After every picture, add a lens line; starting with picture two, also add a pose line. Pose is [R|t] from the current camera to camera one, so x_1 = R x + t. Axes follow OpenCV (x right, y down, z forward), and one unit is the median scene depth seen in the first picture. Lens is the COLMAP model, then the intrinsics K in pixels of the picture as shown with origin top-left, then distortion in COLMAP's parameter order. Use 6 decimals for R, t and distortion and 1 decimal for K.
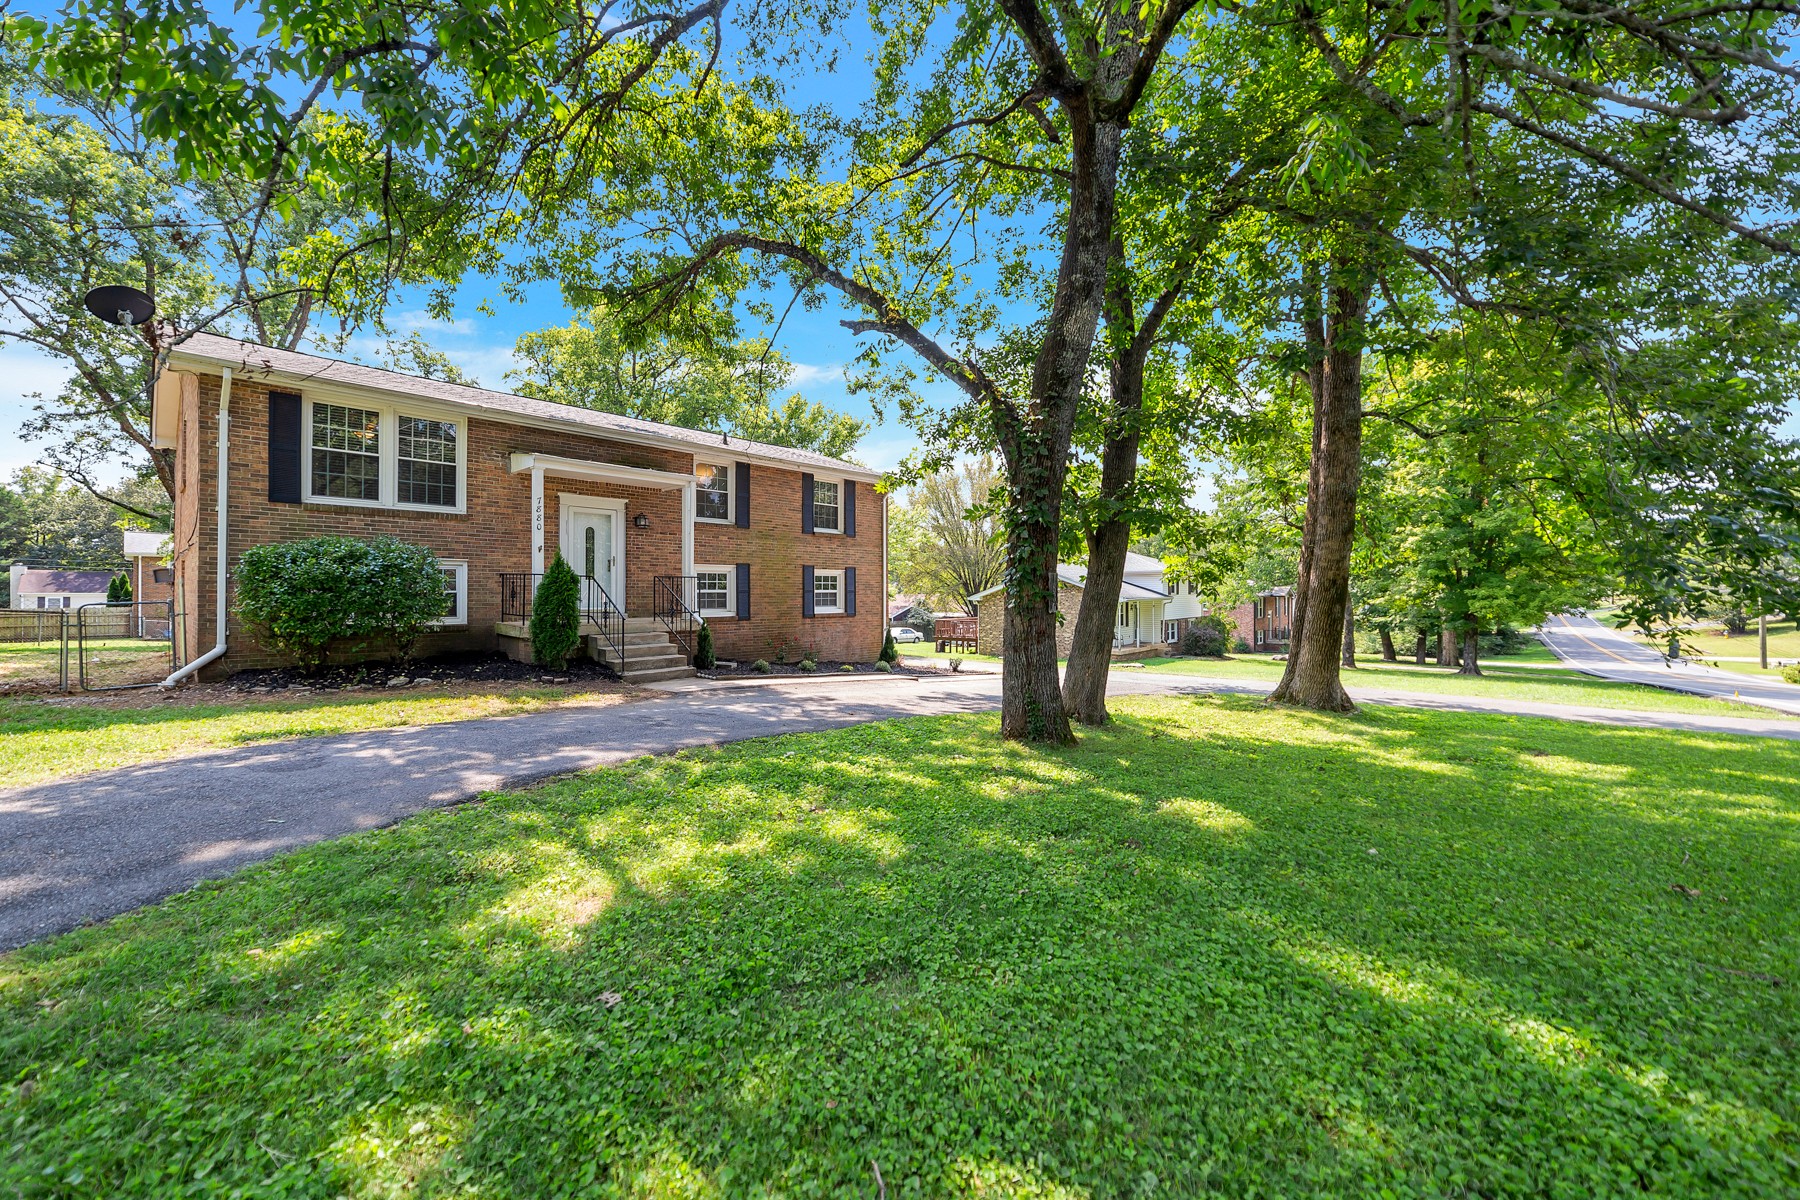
lens RADIAL K [[702.2, 0, 898.7], [0, 702.2, 600.4], [0, 0, 1]] dist [-0.004381, 0.001038]
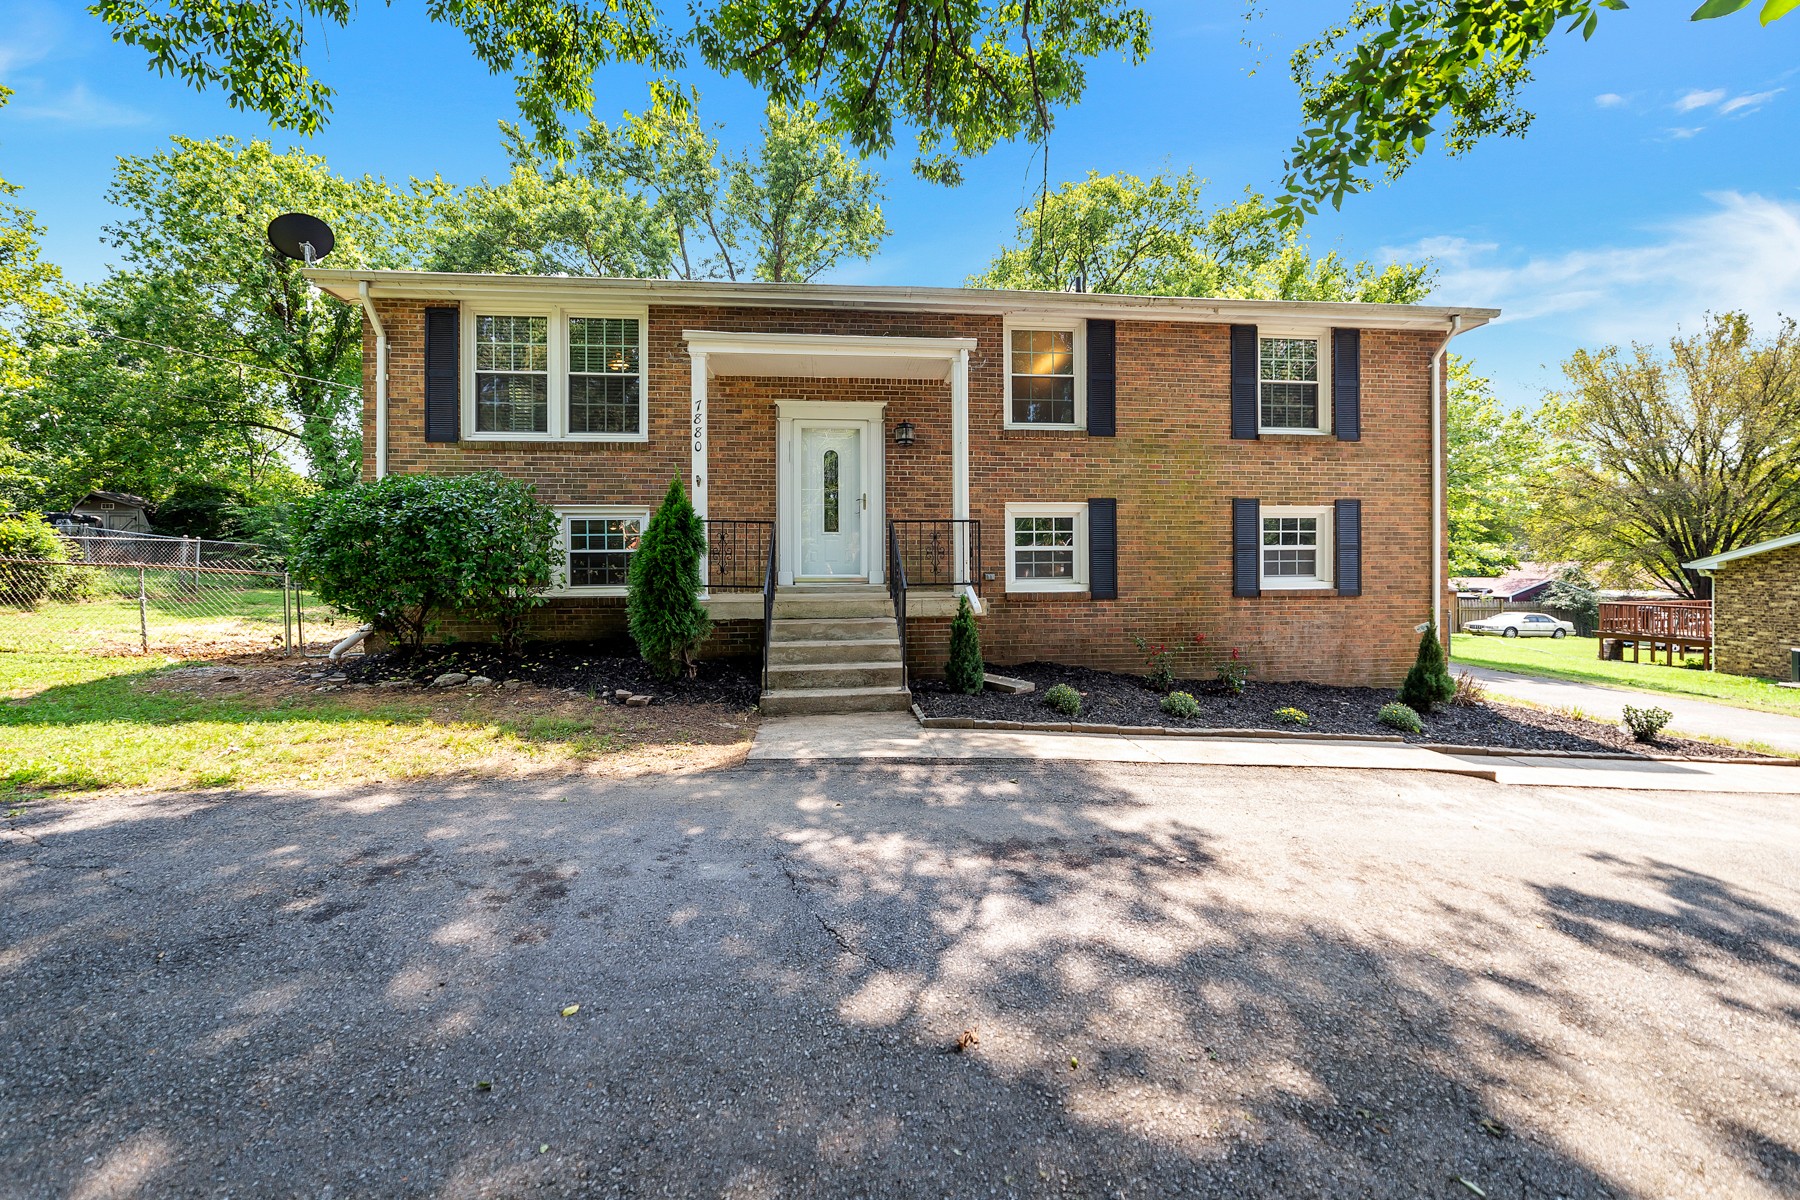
lens RADIAL K [[702.2, 0, 900.9], [0, 702.2, 573.9], [0, 0, 1]] dist [-0.004381, 0.001038]
pose [[0.738454, 0.004860, -0.674286, 0.036677], [-0.001788, 0.999985, 0.005248, 0.004459], [0.674301, -0.002670, 0.738452, 0.423988]]
